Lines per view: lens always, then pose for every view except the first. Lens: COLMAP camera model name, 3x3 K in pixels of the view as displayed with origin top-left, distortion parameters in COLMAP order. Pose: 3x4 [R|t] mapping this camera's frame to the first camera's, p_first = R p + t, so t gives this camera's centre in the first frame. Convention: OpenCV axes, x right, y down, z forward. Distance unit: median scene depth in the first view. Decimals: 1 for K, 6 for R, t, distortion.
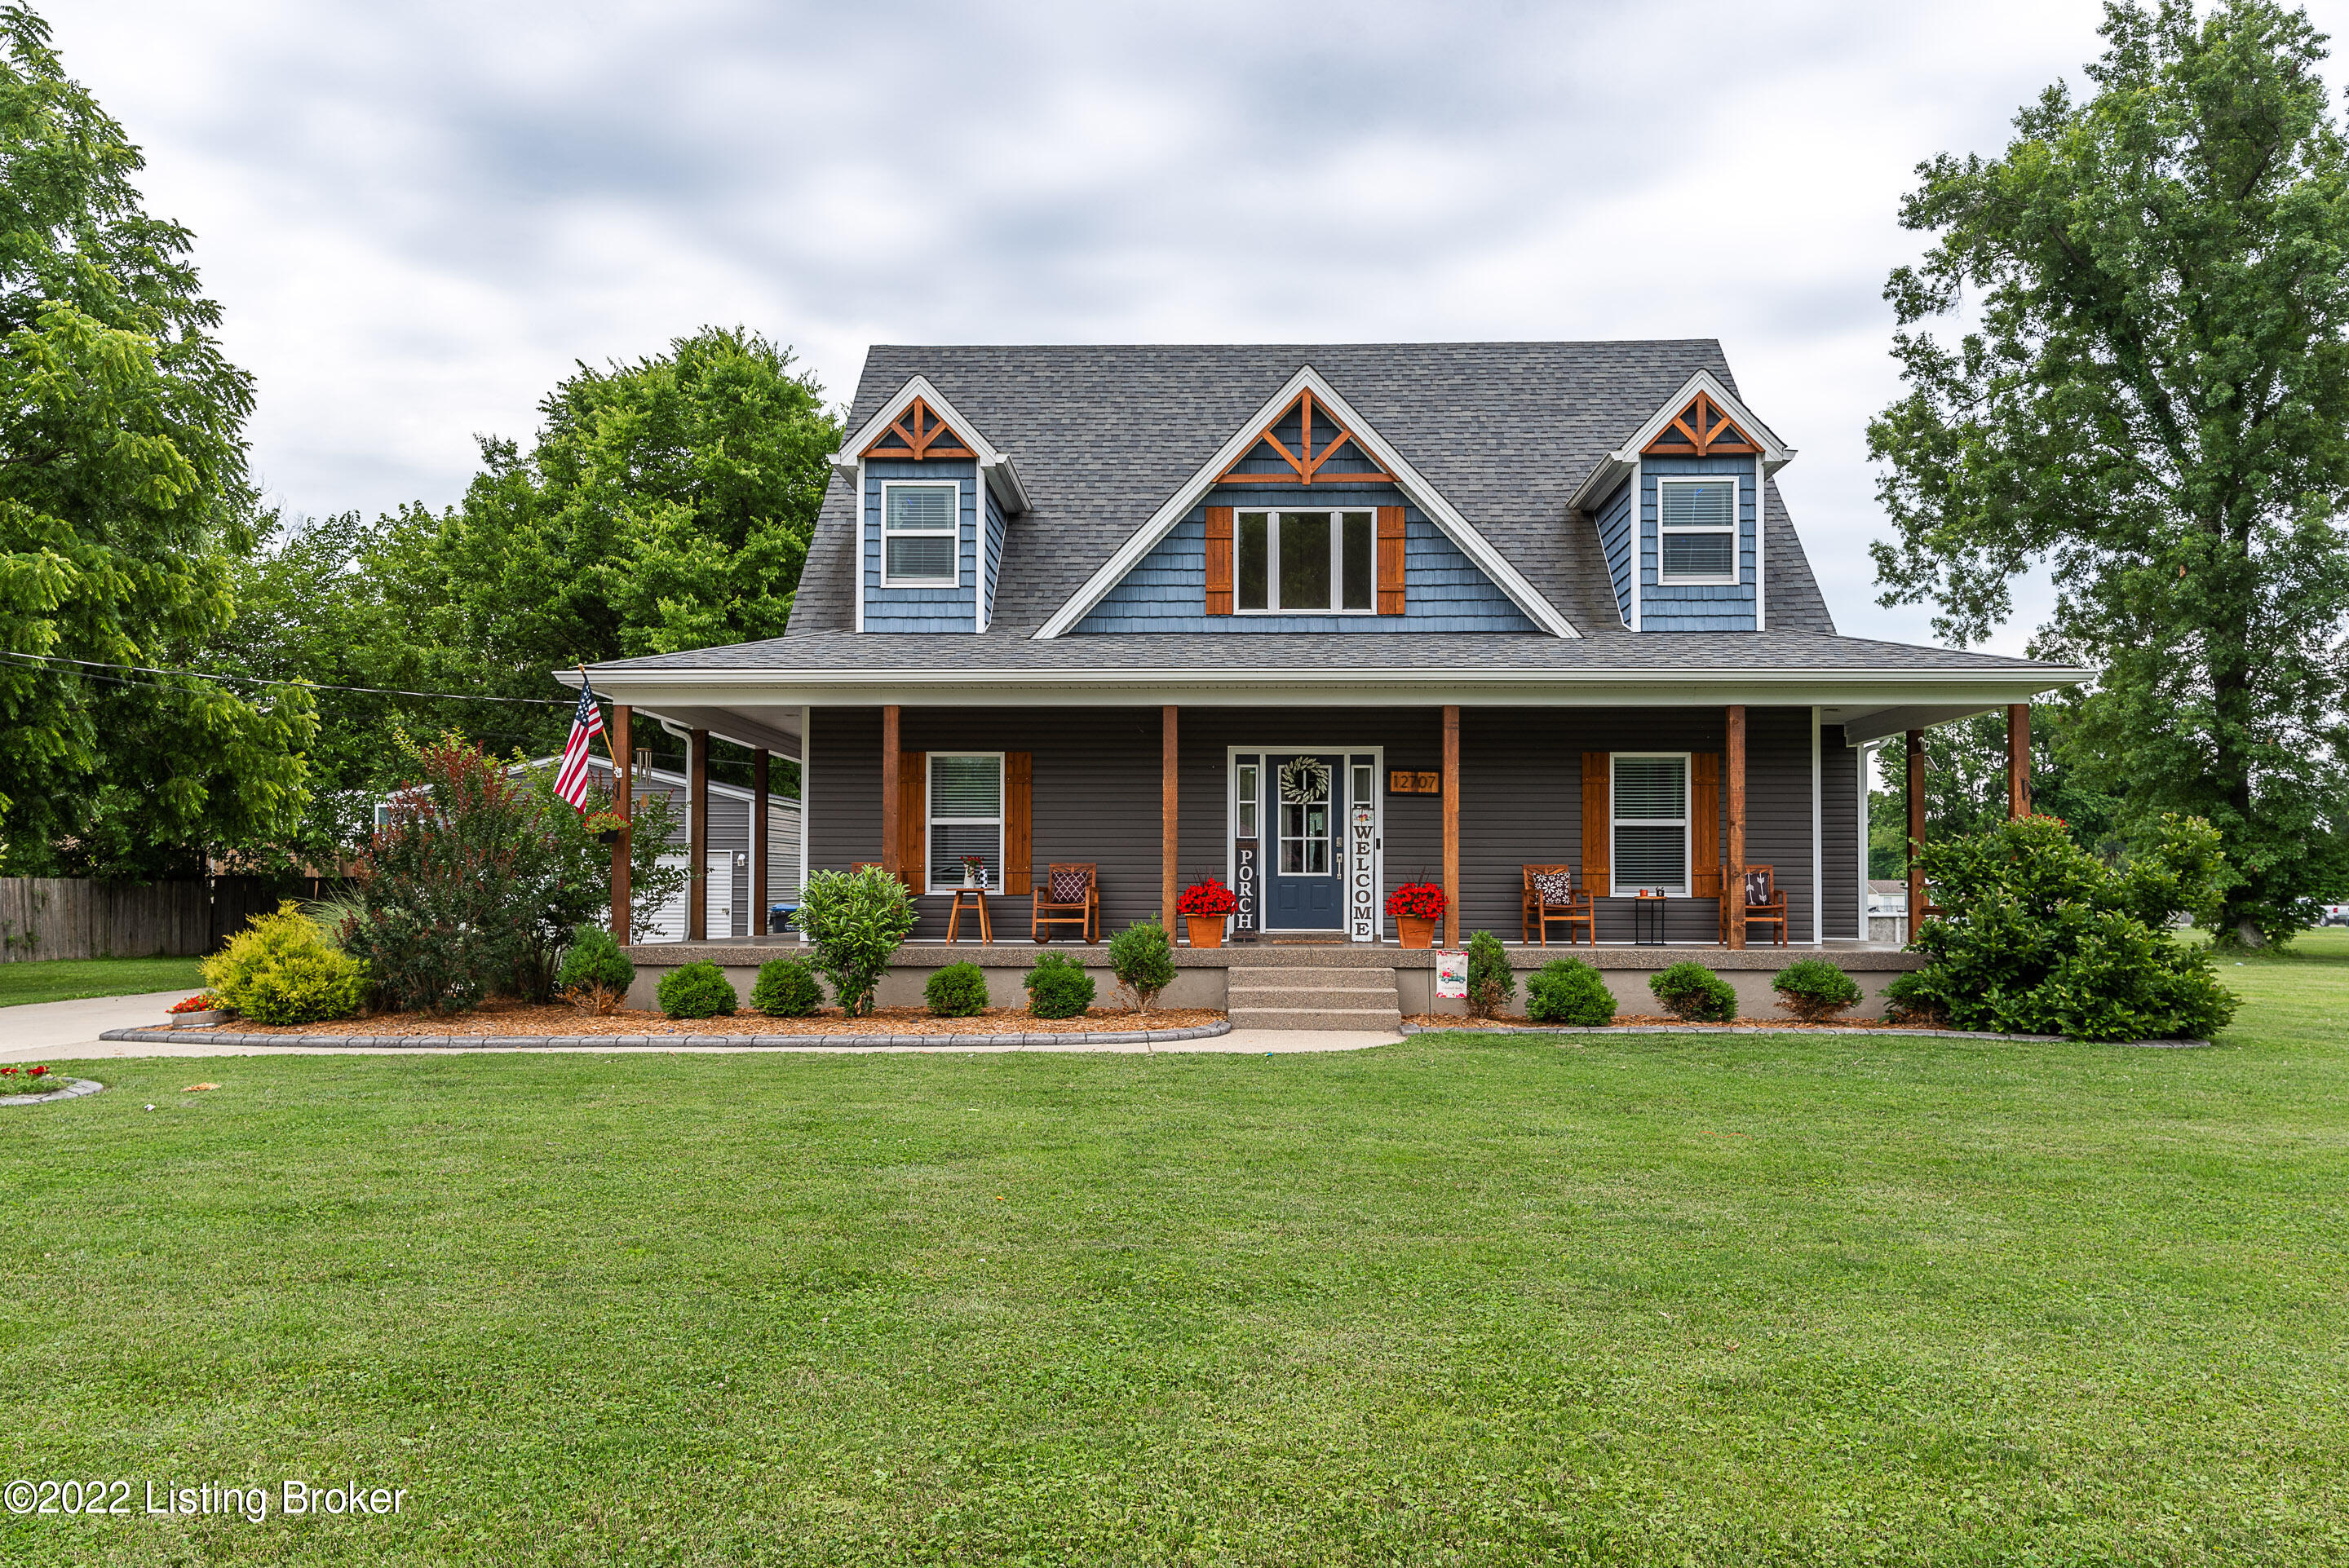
lens RADIAL K [[1840.7, 0, 1171.8], [0, 1840.7, 795.2], [0, 0, 1]] dist [-0.014232, -0.000819]
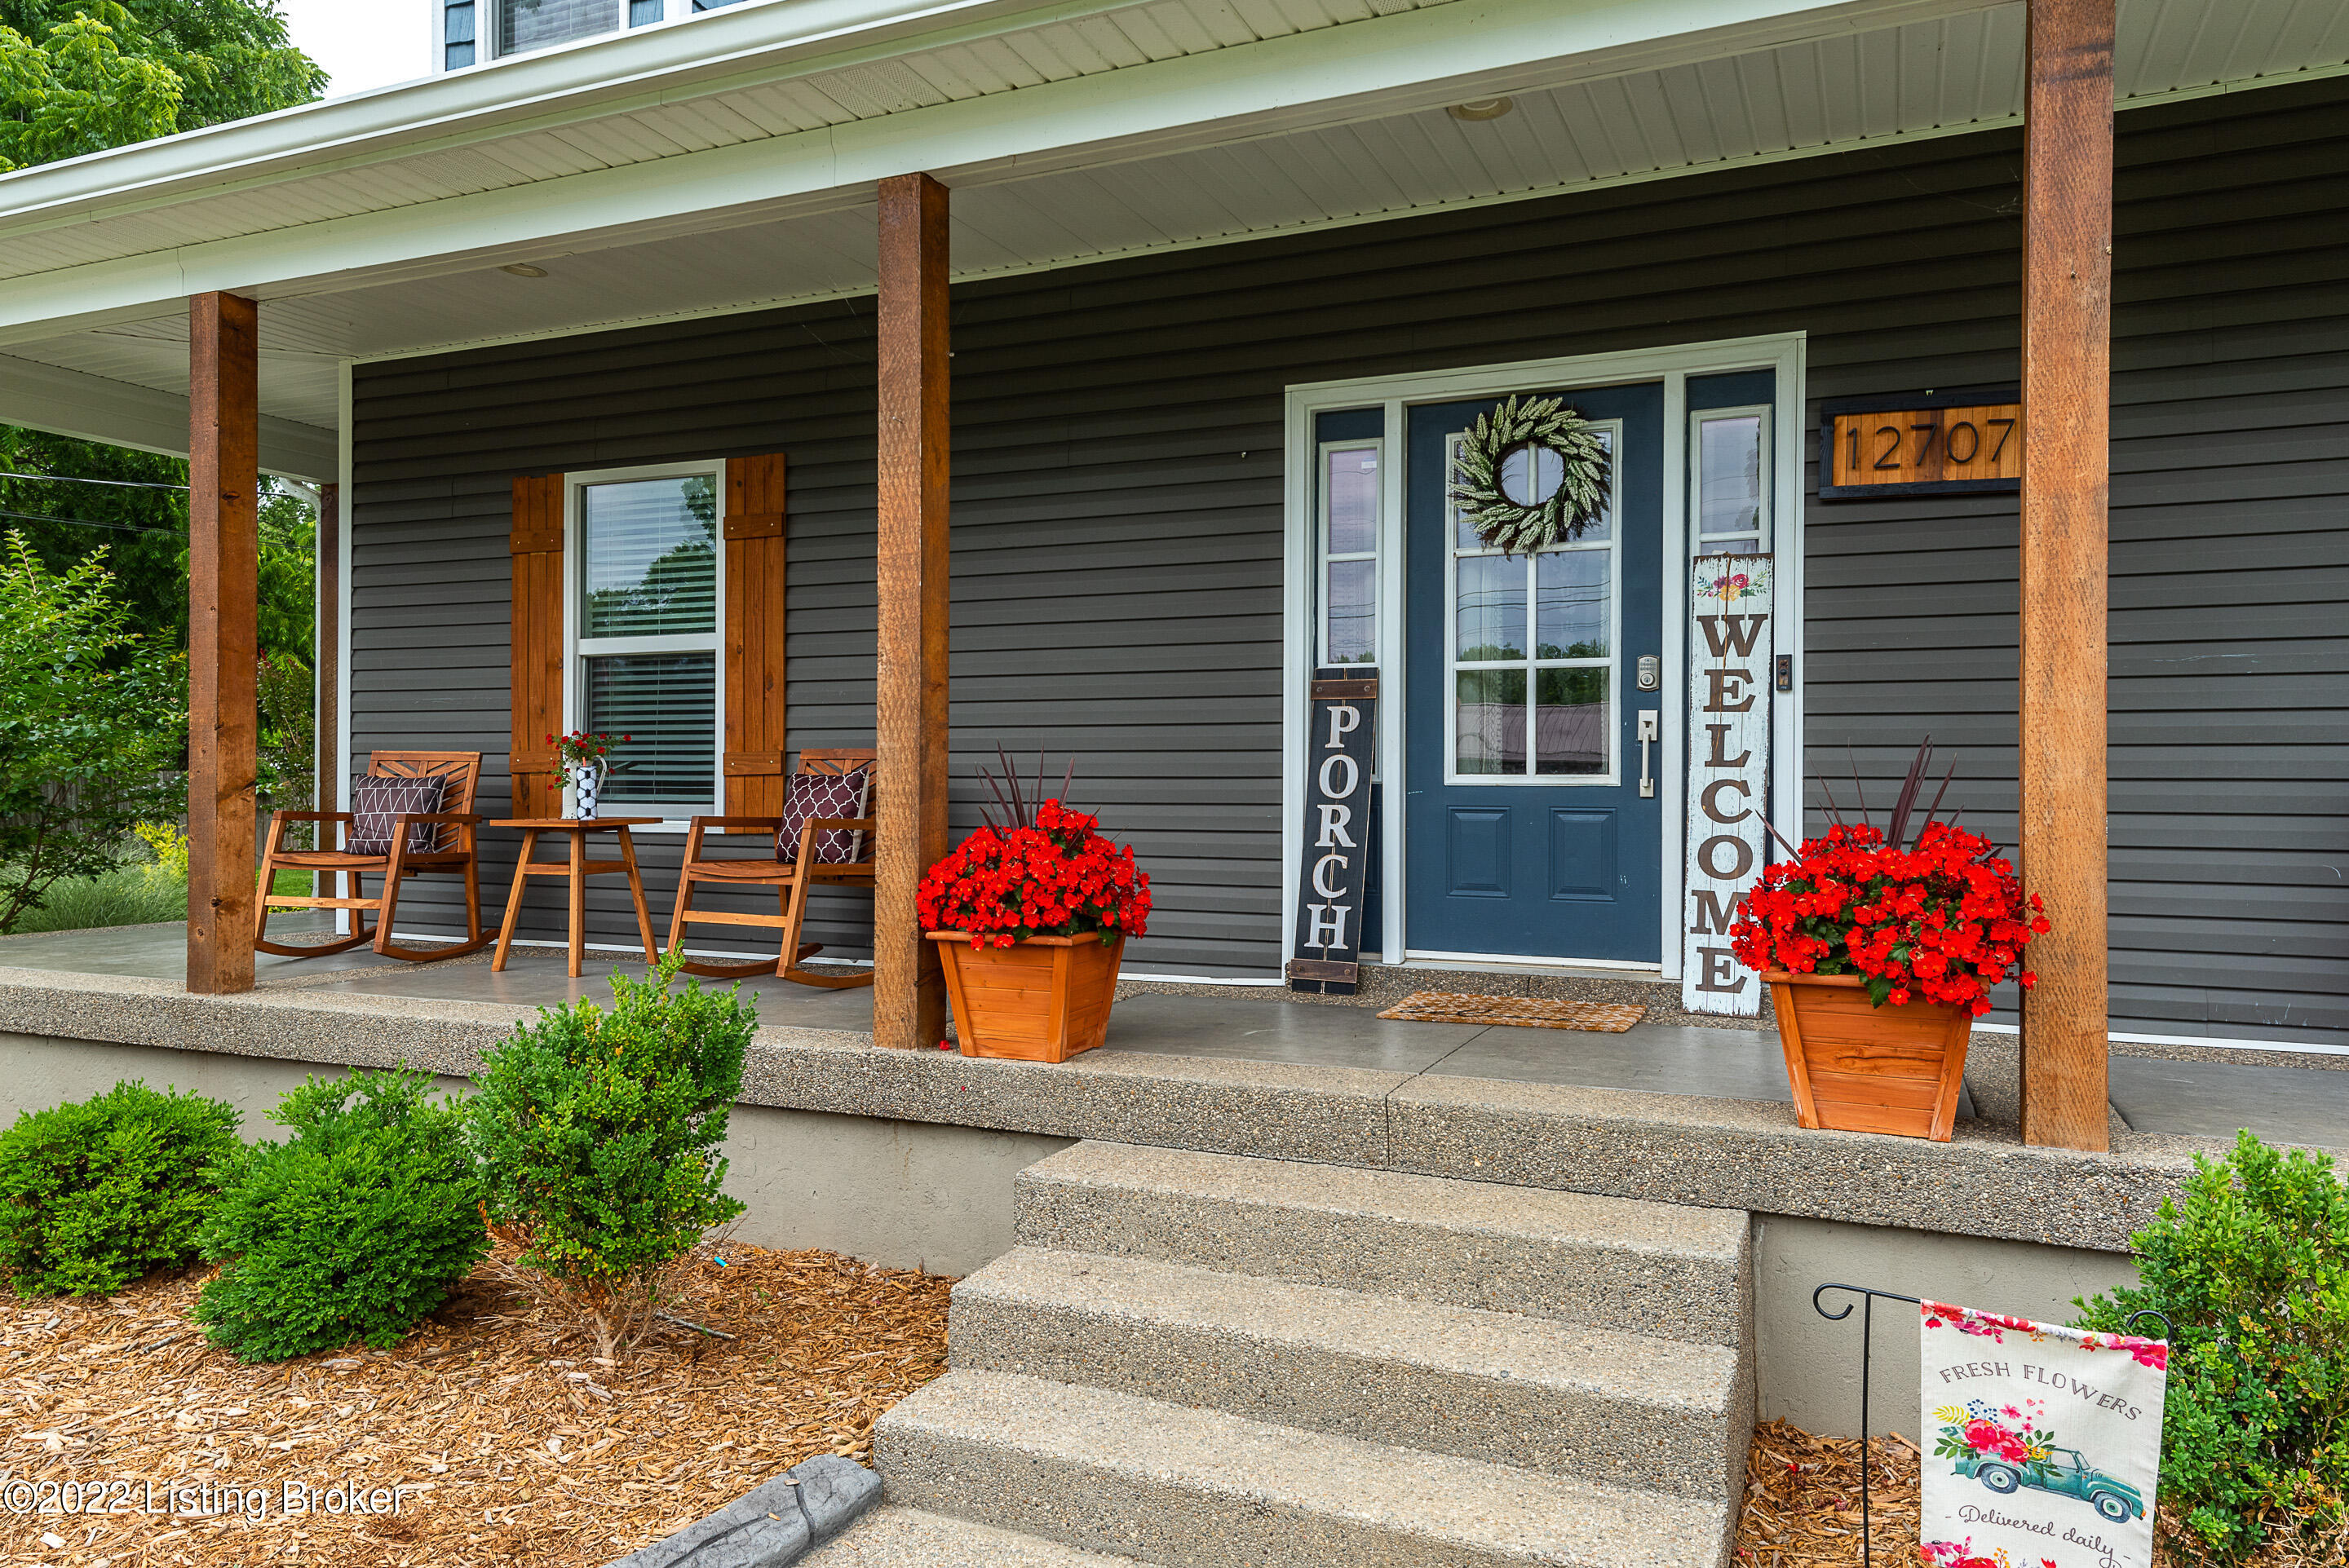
lens RADIAL K [[1556.0, 0, 1158.1], [0, 1556.0, 762.7], [0, 0, 1]] dist [0.036995, -0.000019]
pose [[0.919135, -0.004044, -0.393922, 0.118384], [0.020654, 0.999067, 0.037936, 0.028939], [0.393401, -0.043005, 0.918361, 0.736189]]
